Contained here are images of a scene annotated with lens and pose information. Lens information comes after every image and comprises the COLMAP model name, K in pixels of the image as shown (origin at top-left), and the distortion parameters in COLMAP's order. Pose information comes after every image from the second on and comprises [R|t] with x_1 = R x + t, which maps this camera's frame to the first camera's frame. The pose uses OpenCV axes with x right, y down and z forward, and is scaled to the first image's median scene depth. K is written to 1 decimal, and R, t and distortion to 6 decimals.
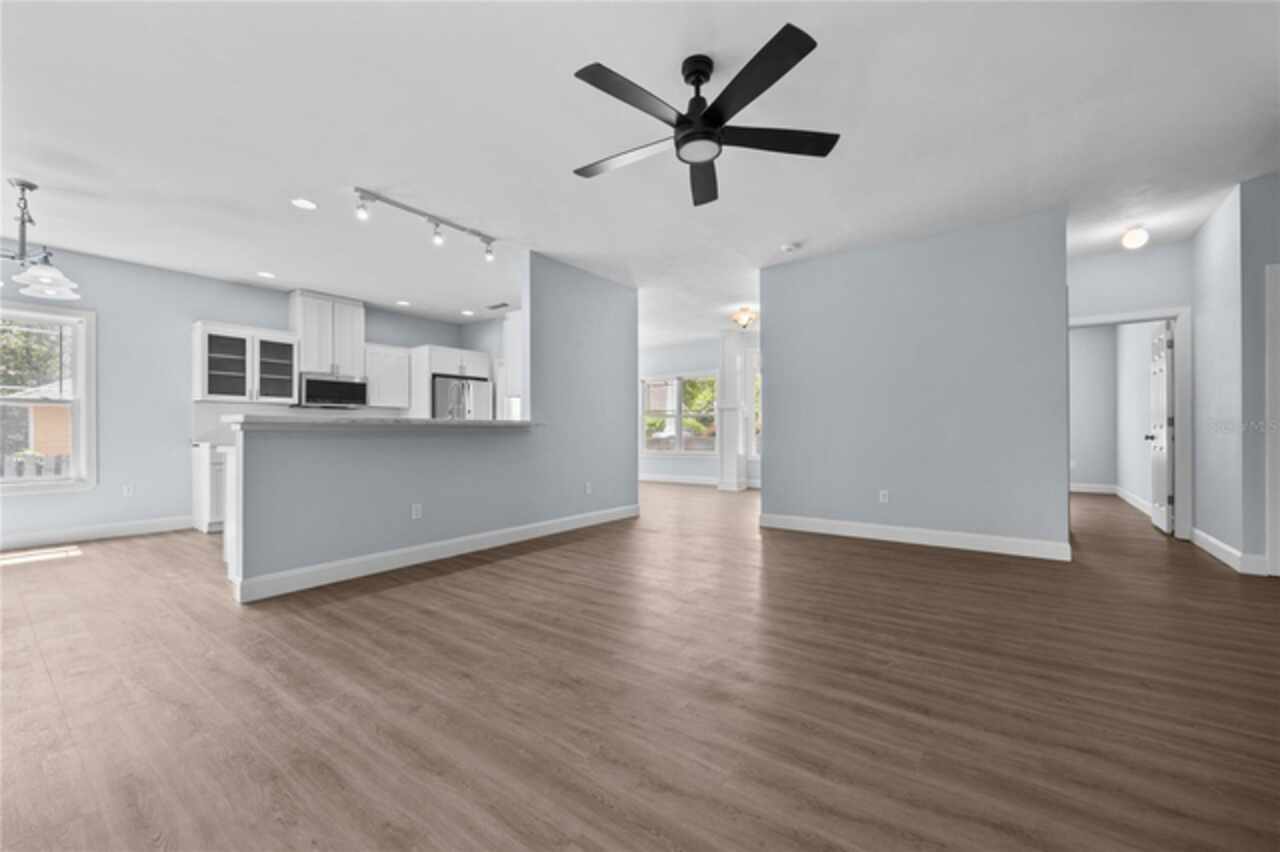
lens RADIAL K [[511.0, 0, 640.4], [0, 511.0, 424.3], [0, 0, 1]] dist [-0.001659, -0.000149]
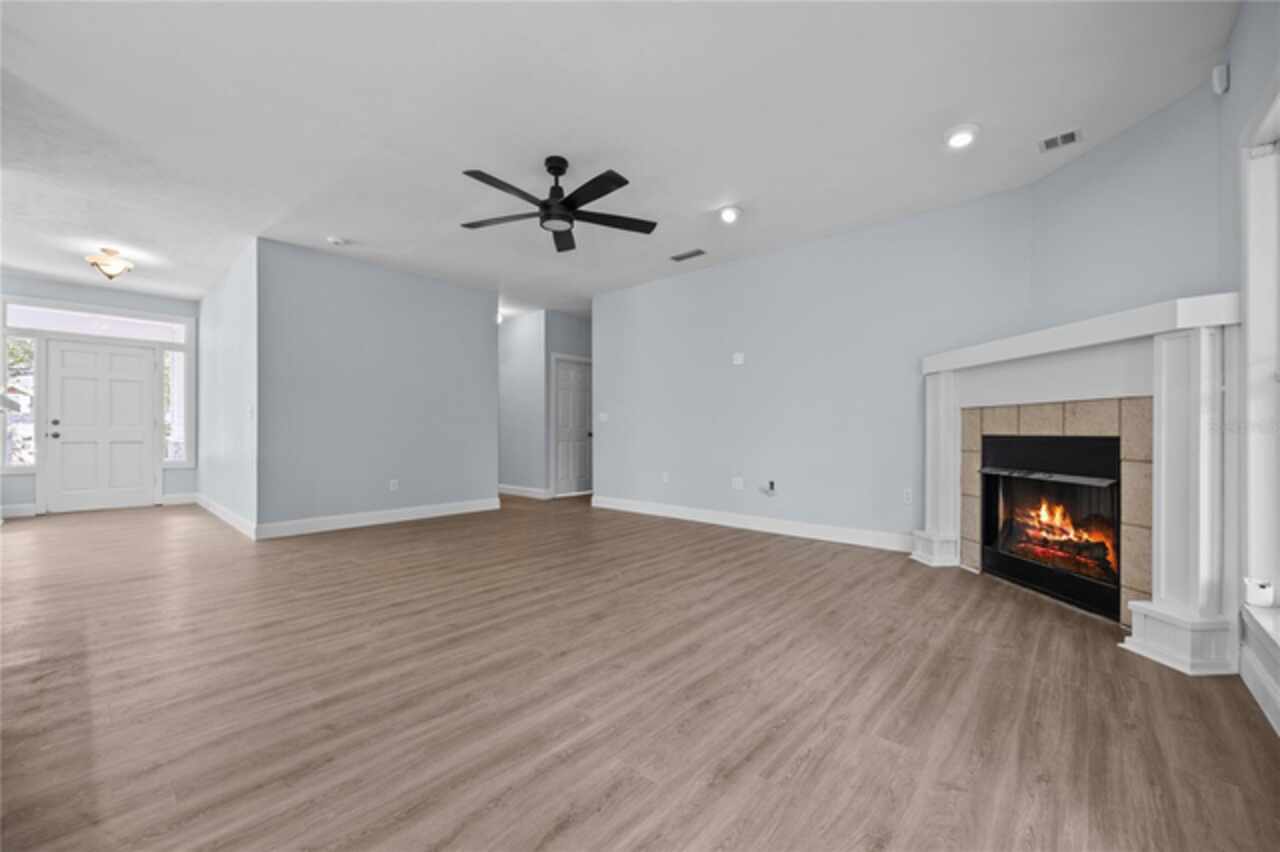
lens RADIAL K [[512.8, 0, 637.6], [0, 512.8, 440.2], [0, 0, 1]] dist [-0.001479, -0.000083]
pose [[0.080130, -0.011561, 0.996717, -1.250068], [-0.017802, 0.999757, 0.013027, 0.024830], [-0.996625, -0.018787, 0.079904, 0.685560]]
